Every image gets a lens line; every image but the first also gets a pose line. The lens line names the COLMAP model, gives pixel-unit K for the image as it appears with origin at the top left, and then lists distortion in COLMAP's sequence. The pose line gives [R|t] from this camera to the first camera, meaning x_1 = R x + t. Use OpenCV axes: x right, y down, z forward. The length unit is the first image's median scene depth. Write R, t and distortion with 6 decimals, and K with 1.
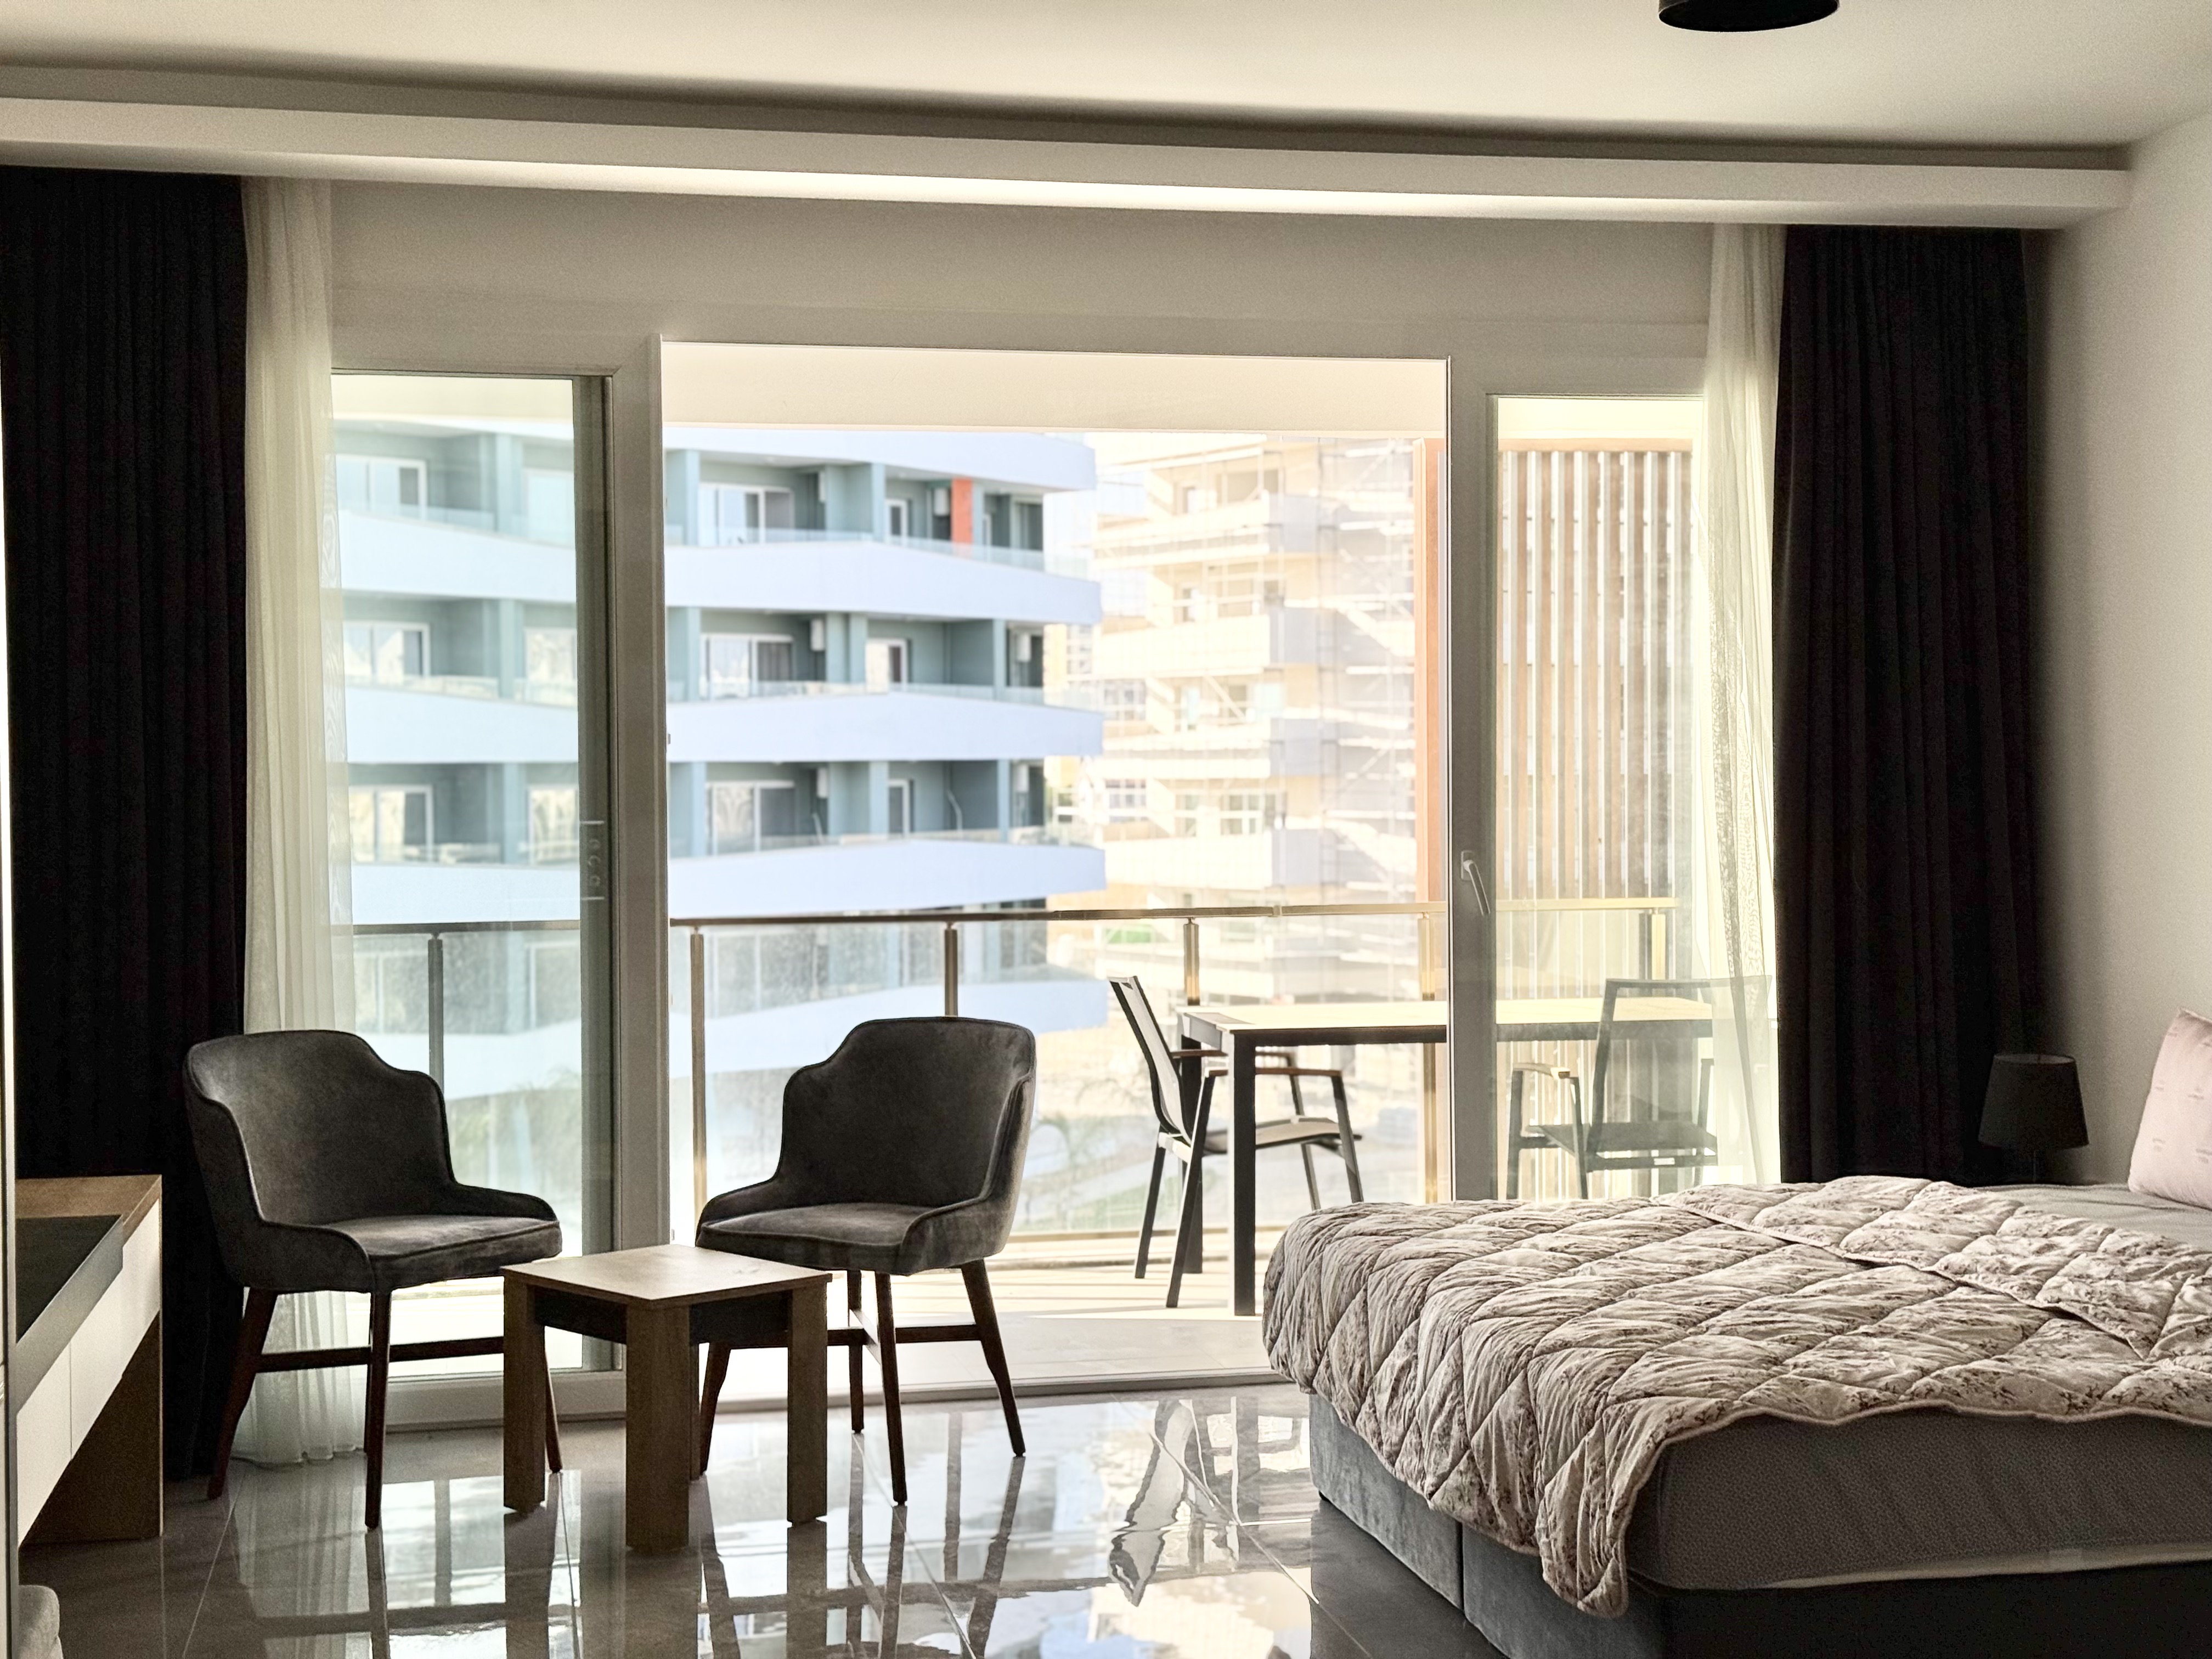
lens RADIAL K [[3055.5, 0, 1107.1], [0, 3055.5, 833.6], [0, 0, 1]] dist [0.111040, 0.000000]
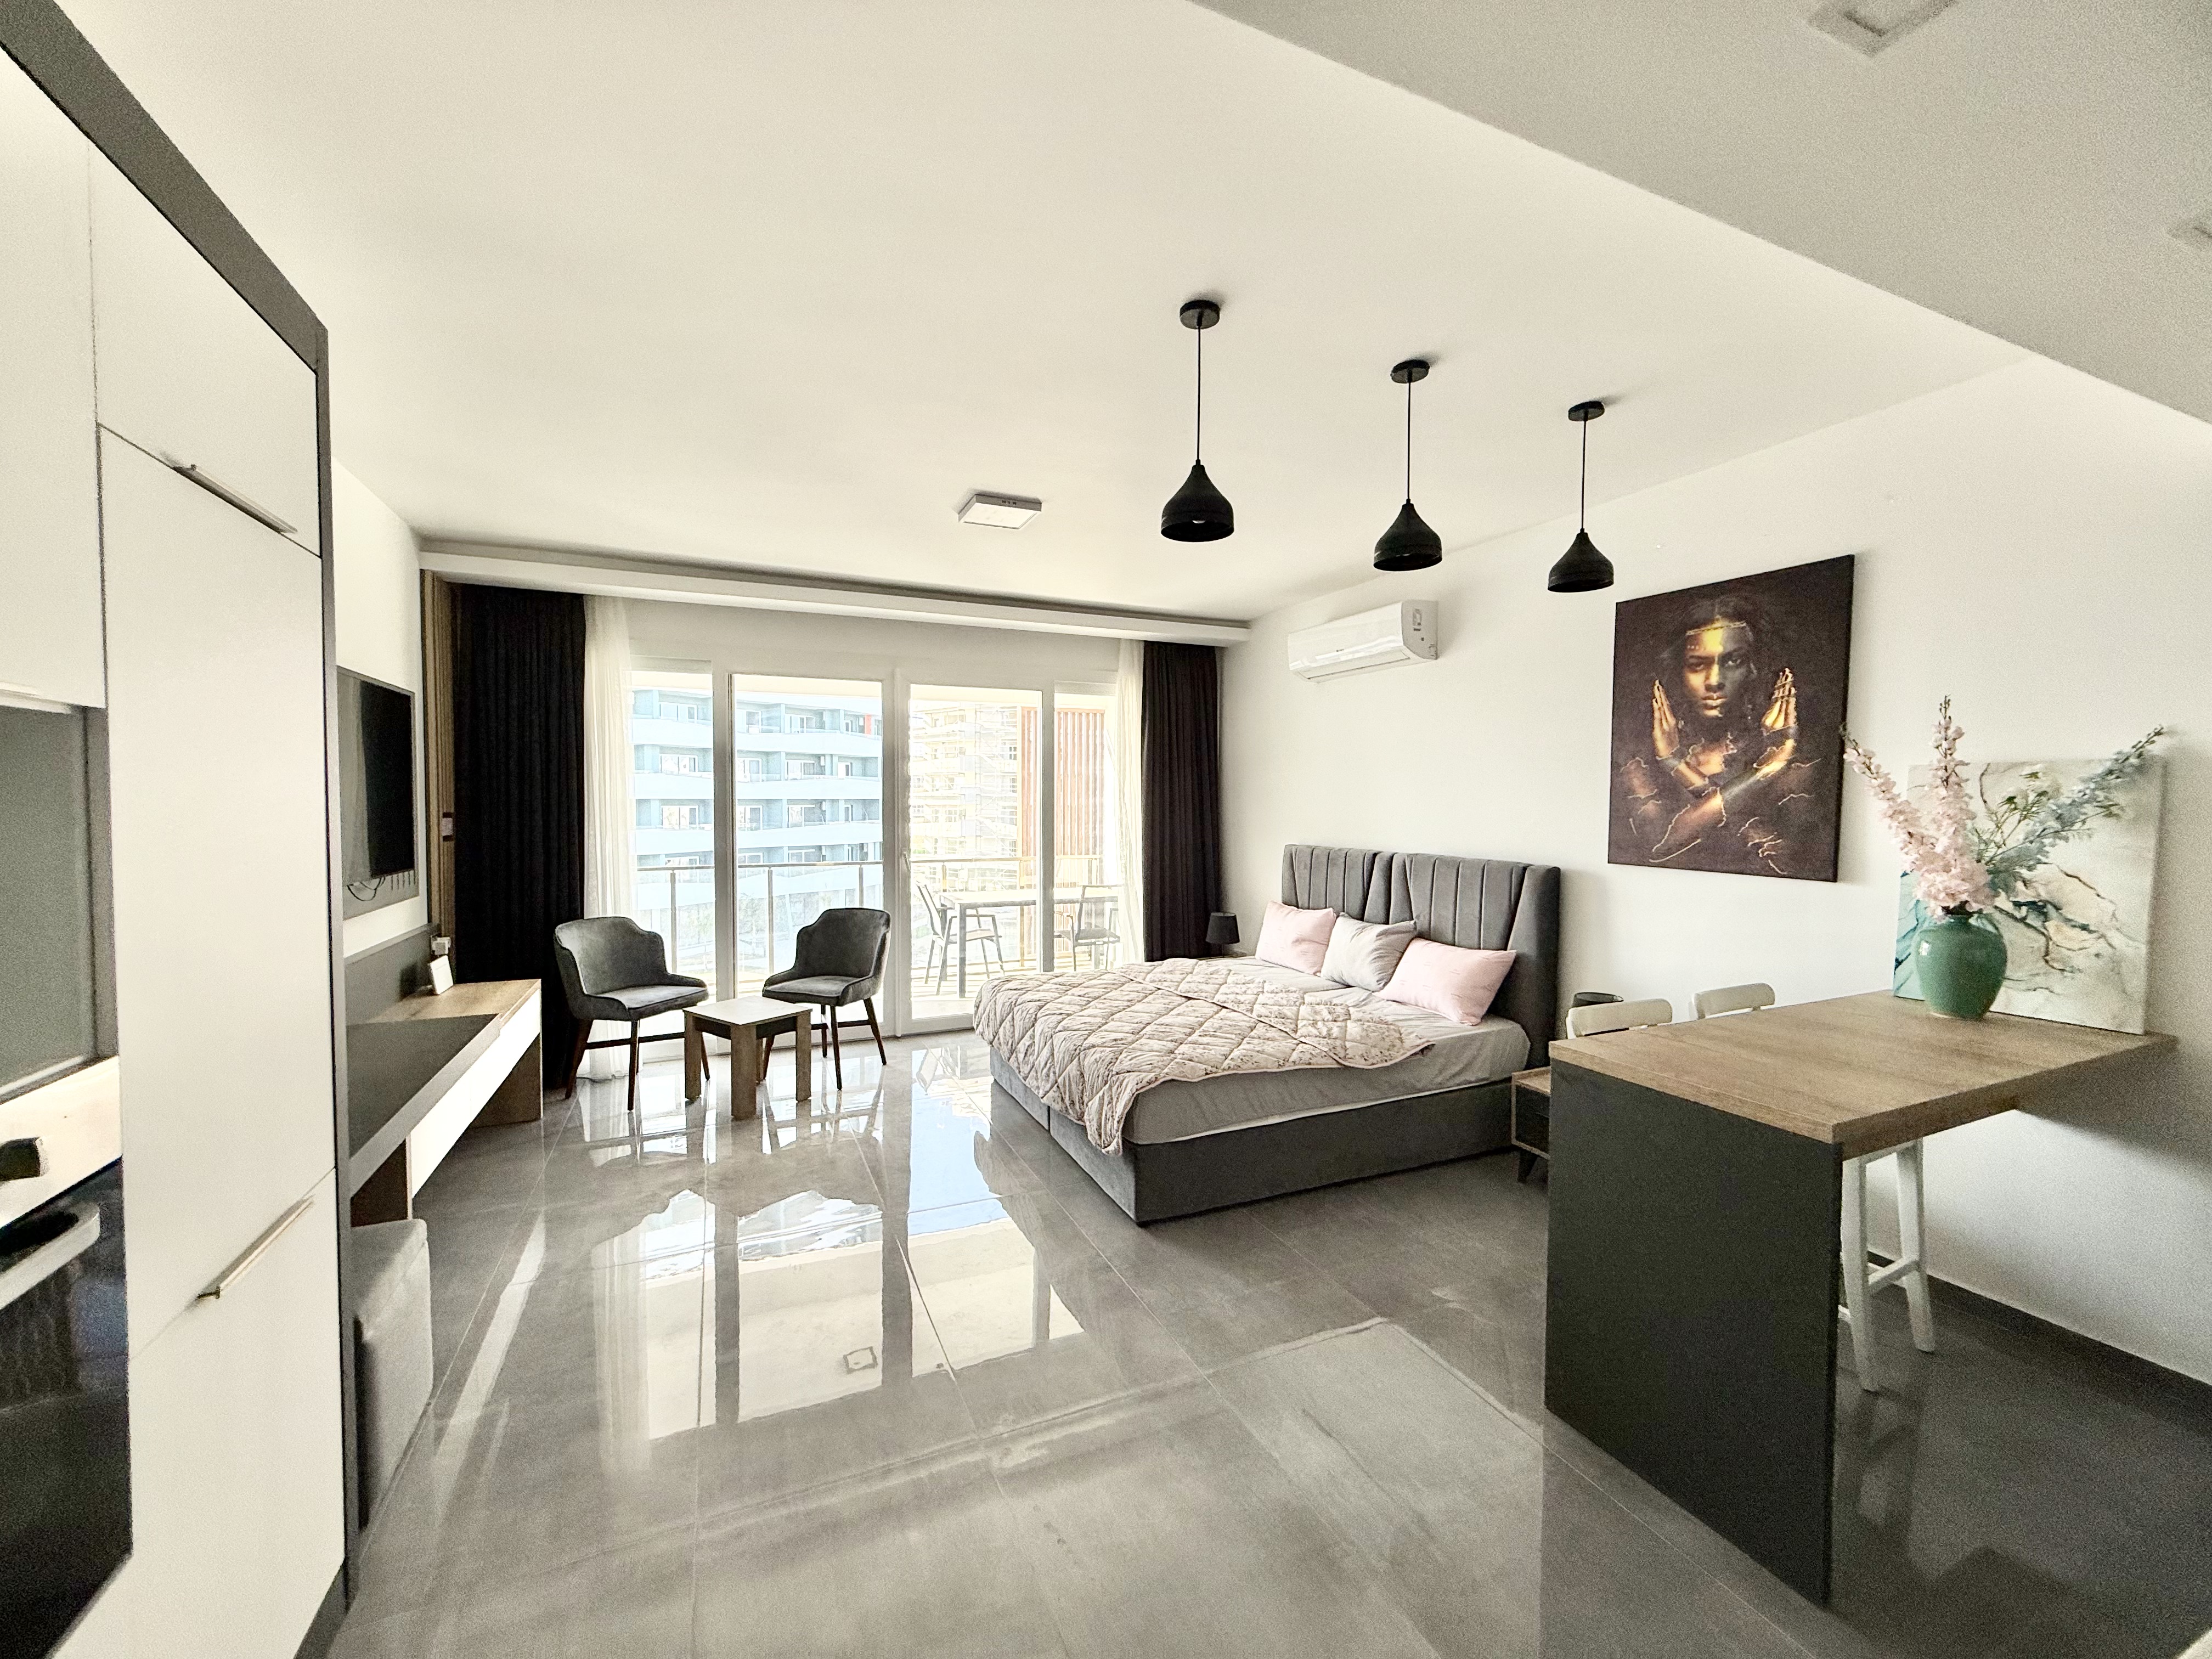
lens RADIAL K [[889.3, 0, 1099.9], [0, 889.3, 831.8], [0, 0, 1]] dist [0.000995, 0.000088]
pose [[0.978504, 0.001338, 0.206225, -0.003849], [-0.003621, 0.999936, 0.010693, -0.019987], [-0.206197, -0.011210, 0.978446, 0.172619]]
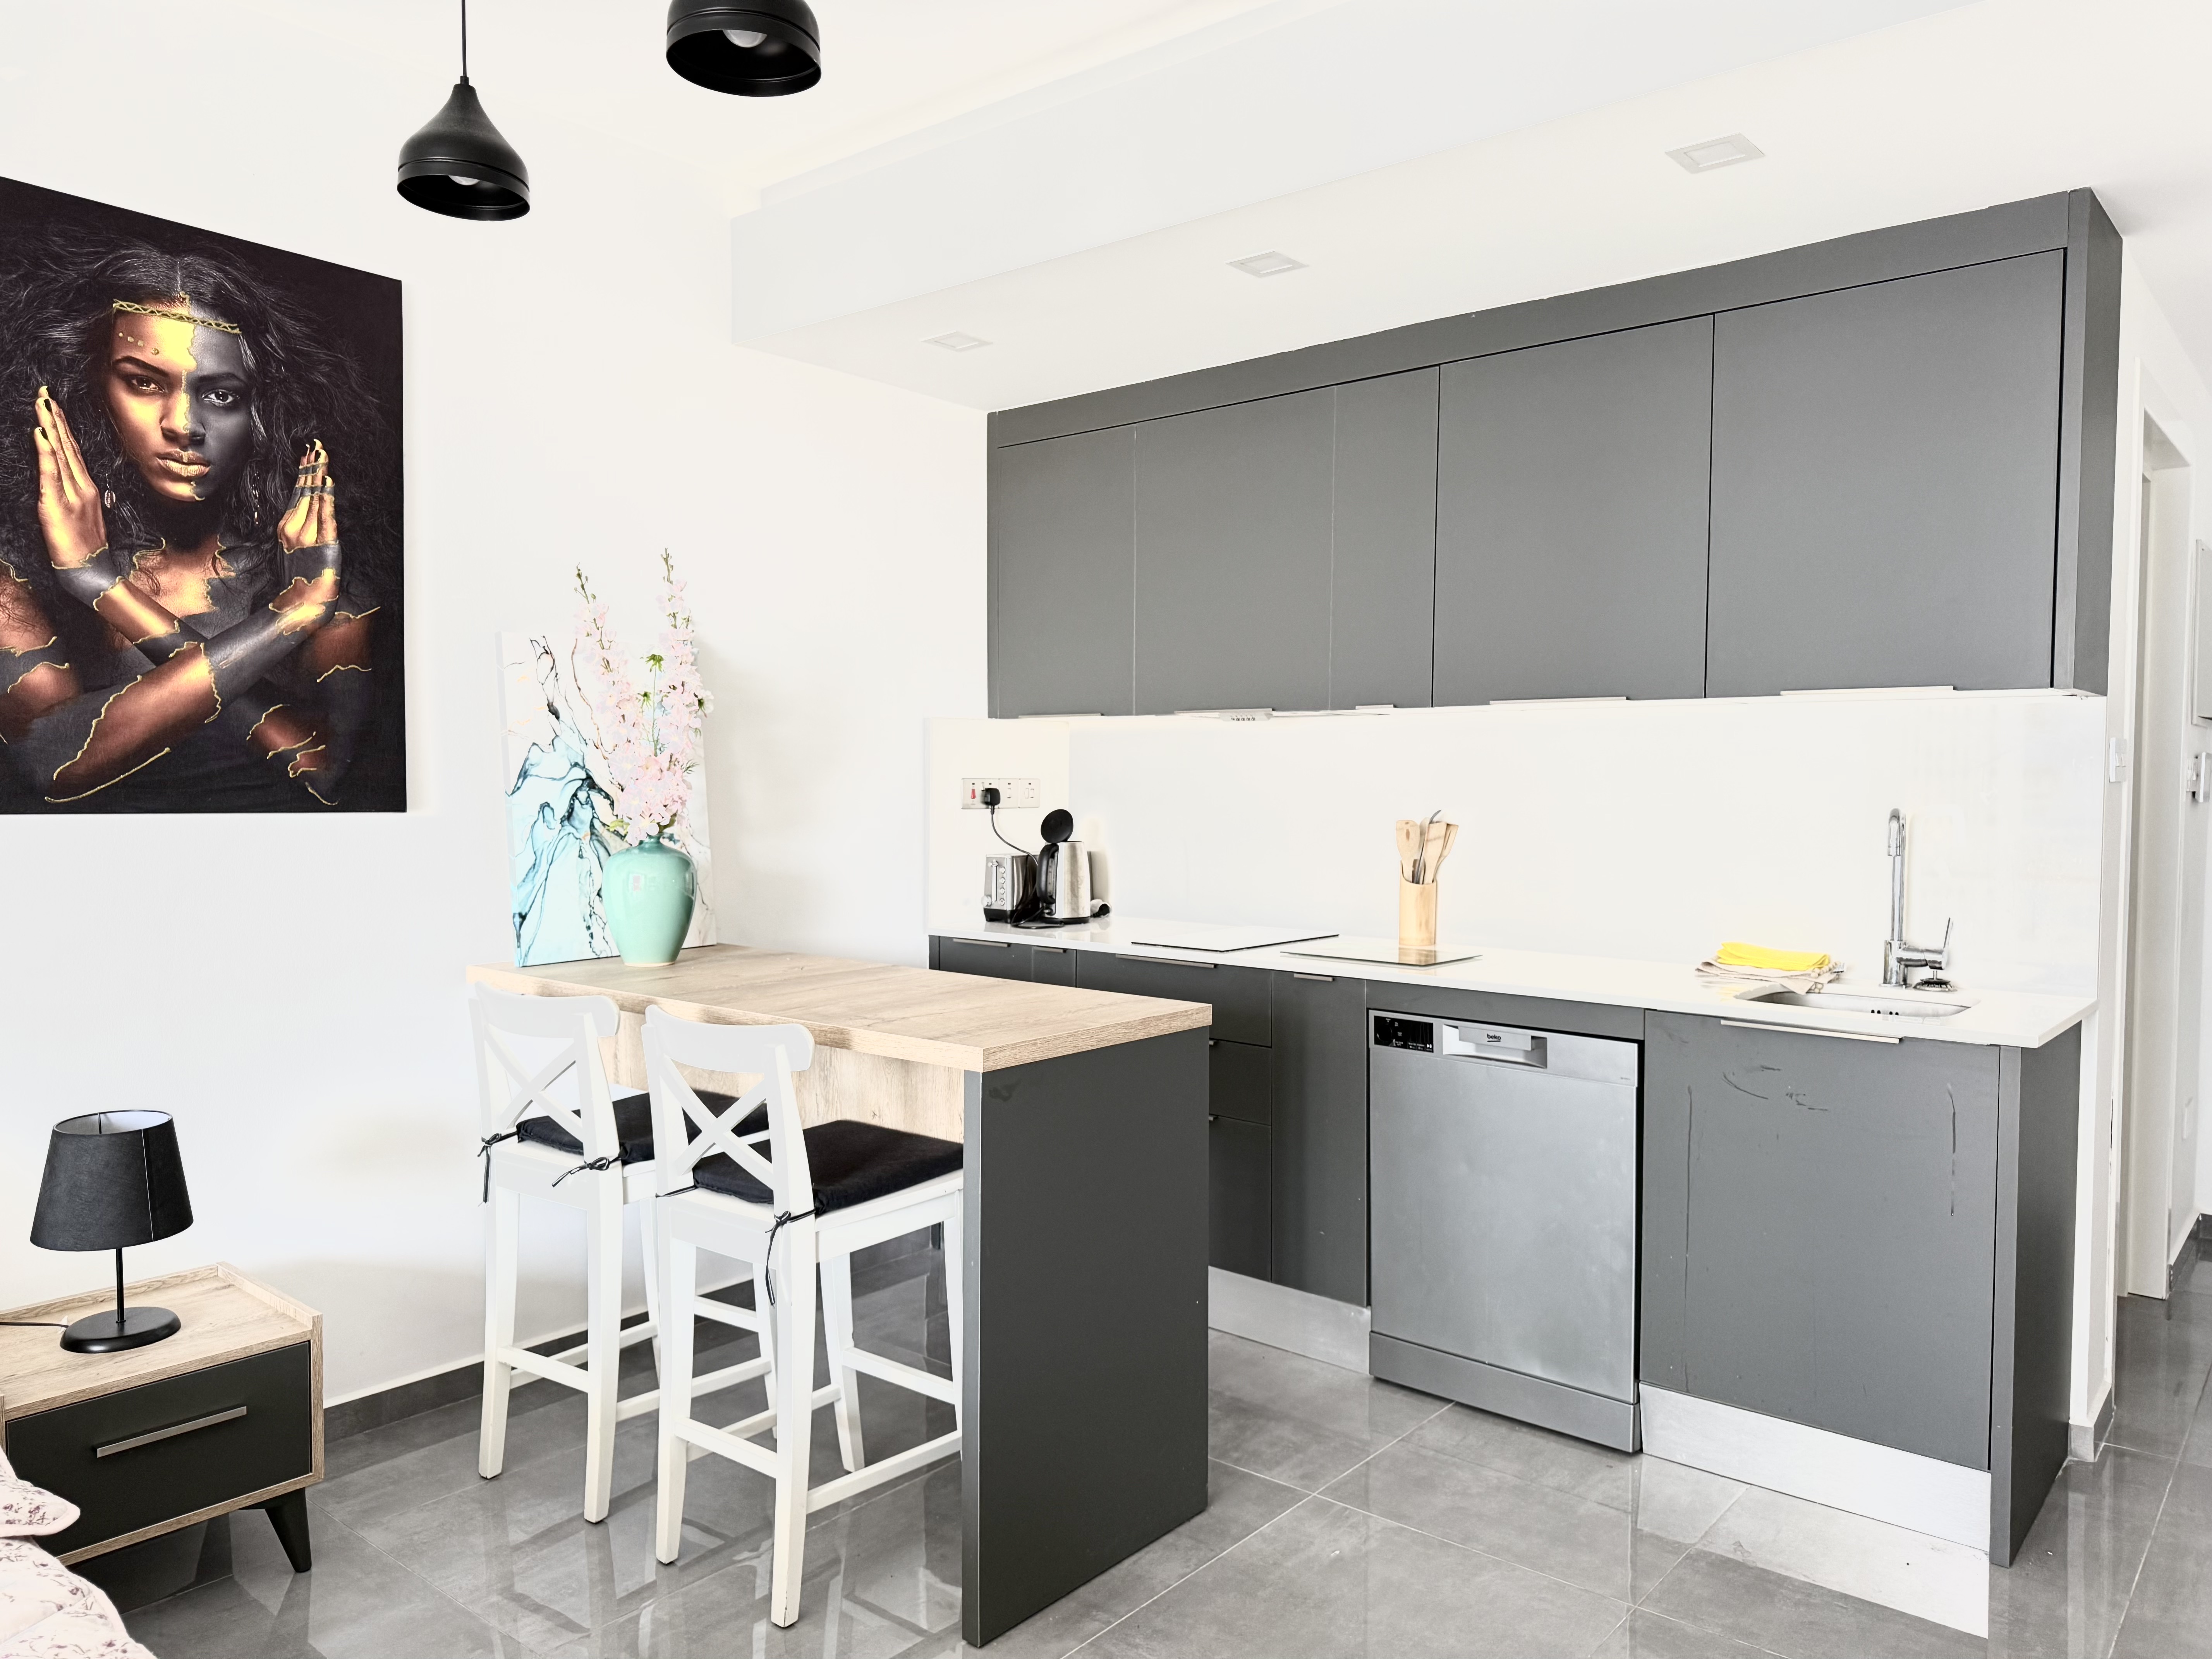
lens RADIAL K [[1561.0, 0, 1106.6], [0, 1561.0, 832.2], [0, 0, 1]] dist [0.056094, -0.067263]
pose [[-0.618101, -0.034549, 0.785339, -0.044420], [0.010934, 0.998559, 0.052534, -0.012540], [-0.786023, 0.041058, -0.616833, 0.482746]]
